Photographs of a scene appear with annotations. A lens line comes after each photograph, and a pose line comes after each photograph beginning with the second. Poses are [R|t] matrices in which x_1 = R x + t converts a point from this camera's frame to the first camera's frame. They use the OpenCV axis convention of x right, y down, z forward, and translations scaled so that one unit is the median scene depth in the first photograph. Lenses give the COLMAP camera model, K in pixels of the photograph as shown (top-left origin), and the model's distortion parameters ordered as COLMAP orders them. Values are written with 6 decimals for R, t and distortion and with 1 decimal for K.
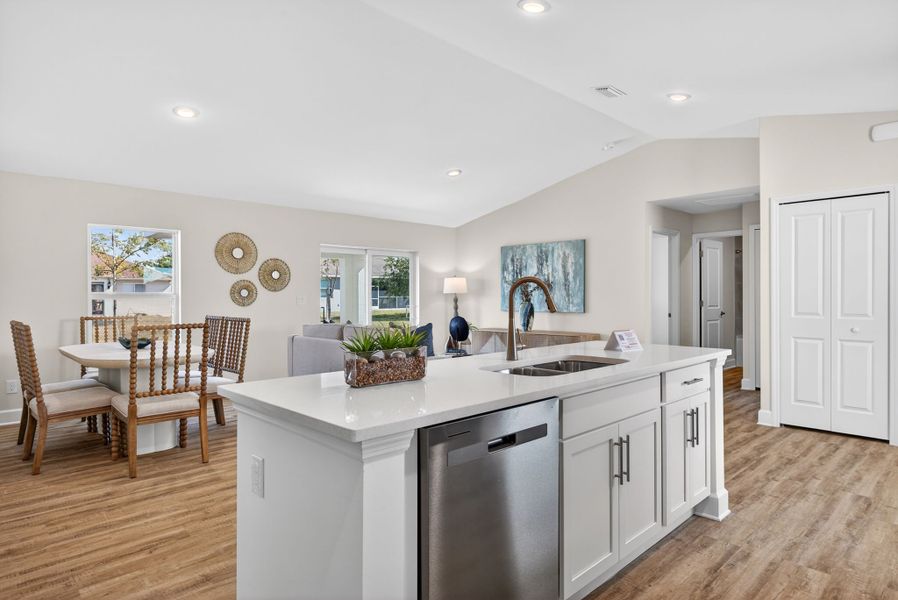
lens RADIAL K [[489.0, 0, 443.1], [0, 489.0, 299.0], [0, 0, 1]] dist [0.004650, 0.000825]
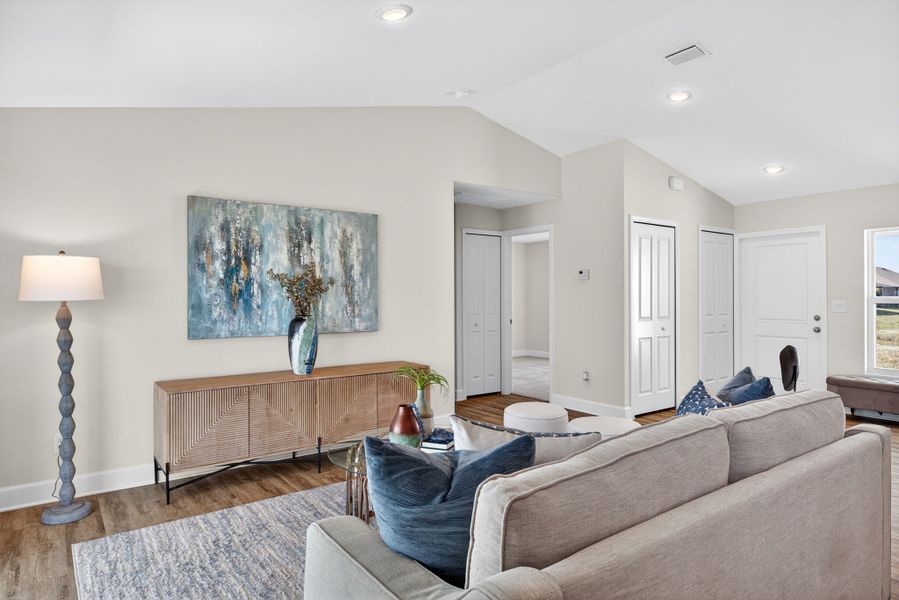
lens RADIAL K [[533.8, 0, 449.7], [0, 533.8, 293.4], [0, 0, 1]] dist [0.002122, 0.000279]
pose [[0.137055, 0.005183, 0.990550, -0.367474], [0.006383, 0.999961, -0.006115, -0.014514], [-0.990543, 0.007161, 0.137016, 0.778159]]
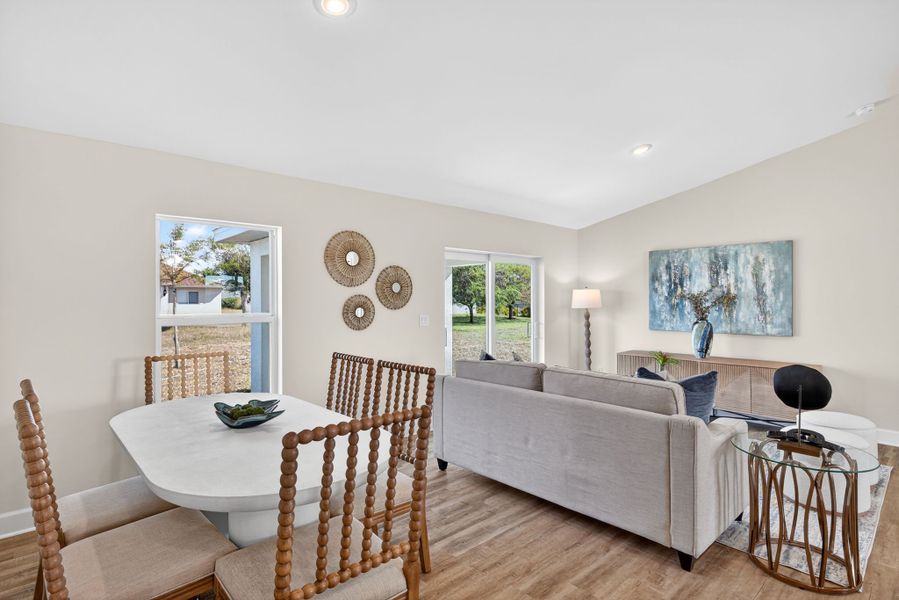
lens RADIAL K [[438.8, 0, 450.1], [0, 438.8, 301.2], [0, 0, 1]] dist [0.000675, 0.000356]
pose [[0.999836, -0.000225, -0.018124, -0.222982], [0.000141, 0.999989, -0.004657, -0.022572], [0.018125, 0.004653, 0.999825, 0.292607]]
